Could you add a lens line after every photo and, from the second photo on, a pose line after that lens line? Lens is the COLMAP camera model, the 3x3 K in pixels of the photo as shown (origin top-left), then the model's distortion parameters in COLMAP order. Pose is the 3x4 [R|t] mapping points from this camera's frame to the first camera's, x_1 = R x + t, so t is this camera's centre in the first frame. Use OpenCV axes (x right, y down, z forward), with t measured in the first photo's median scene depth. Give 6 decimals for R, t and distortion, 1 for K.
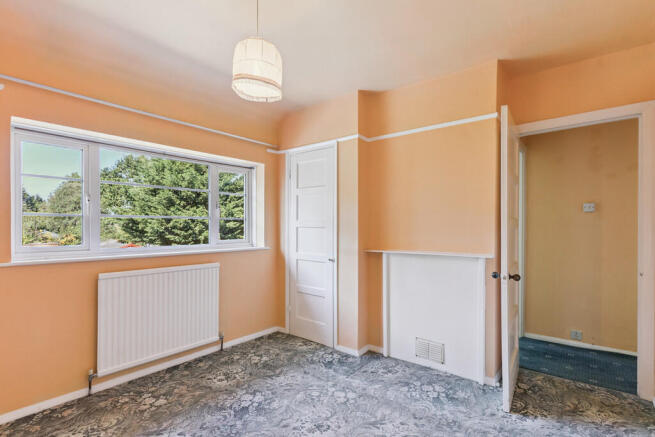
lens RADIAL K [[313.6, 0, 326.8], [0, 313.6, 229.0], [0, 0, 1]] dist [0.009365, -0.000442]
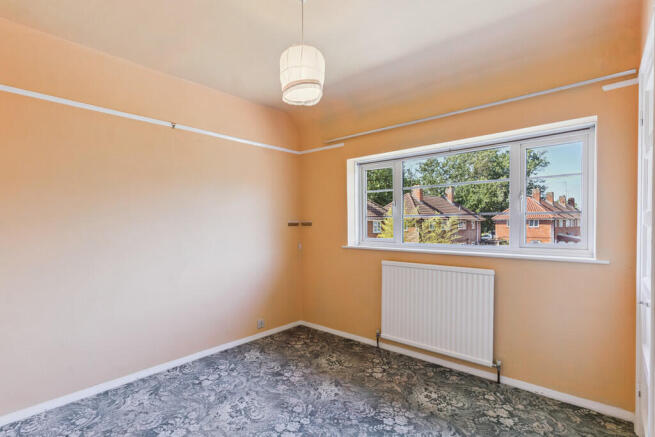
lens RADIAL K [[313.6, 0, 332.5], [0, 313.6, 225.1], [0, 0, 1]] dist [0.009365, -0.000442]
pose [[-0.019445, -0.013259, -0.999723, 0.535749], [-0.007737, 0.999884, -0.013110, 0.011212], [0.999781, 0.007480, -0.019546, 0.711654]]
